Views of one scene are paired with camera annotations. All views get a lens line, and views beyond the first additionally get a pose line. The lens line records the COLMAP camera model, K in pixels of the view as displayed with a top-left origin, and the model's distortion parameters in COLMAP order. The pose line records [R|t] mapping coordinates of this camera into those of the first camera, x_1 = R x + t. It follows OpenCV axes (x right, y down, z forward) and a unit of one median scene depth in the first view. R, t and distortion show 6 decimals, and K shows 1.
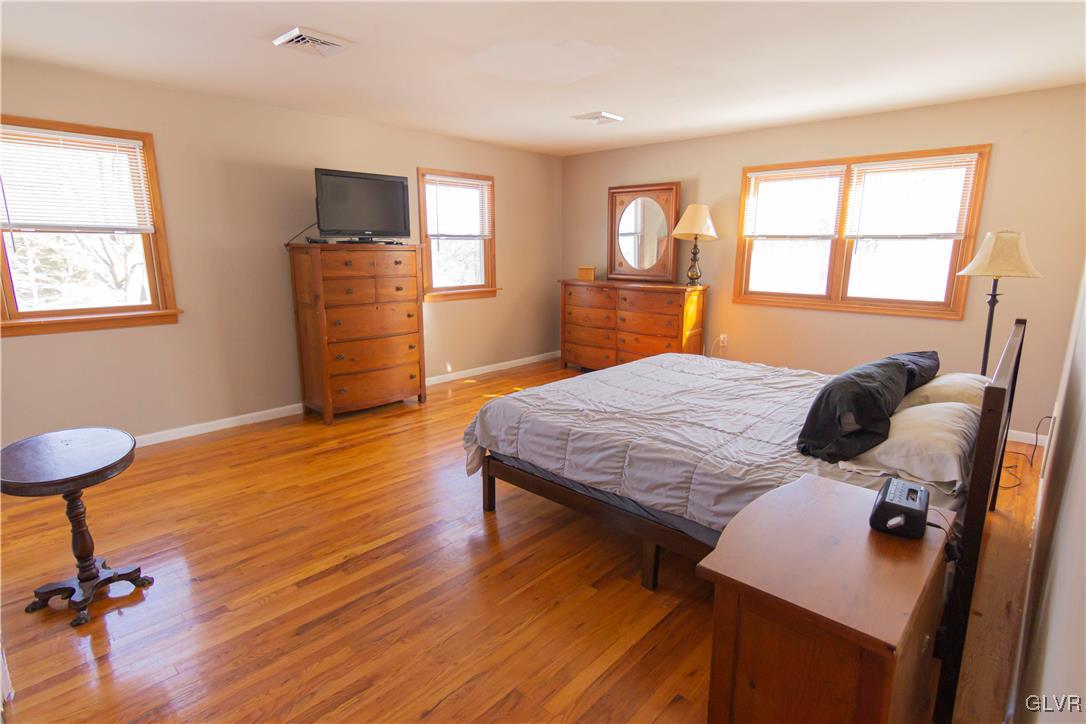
lens RADIAL K [[553.7, 0, 539.8], [0, 553.7, 363.3], [0, 0, 1]] dist [-0.000213, -0.000929]
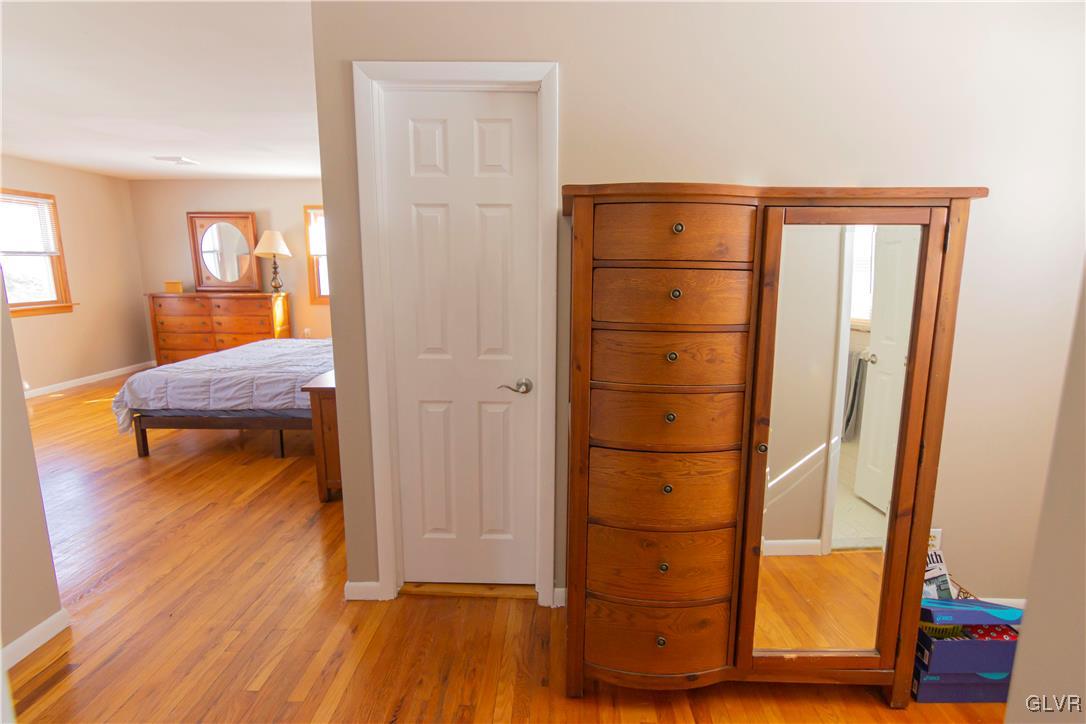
lens RADIAL K [[553.7, 0, 543.7], [0, 553.7, 362.6], [0, 0, 1]] dist [-0.000213, -0.000929]
pose [[0.750051, -0.117287, 0.650898, -0.118808], [0.137296, 0.990323, 0.020238, 0.081498], [-0.646973, 0.074186, 0.758896, -0.377673]]
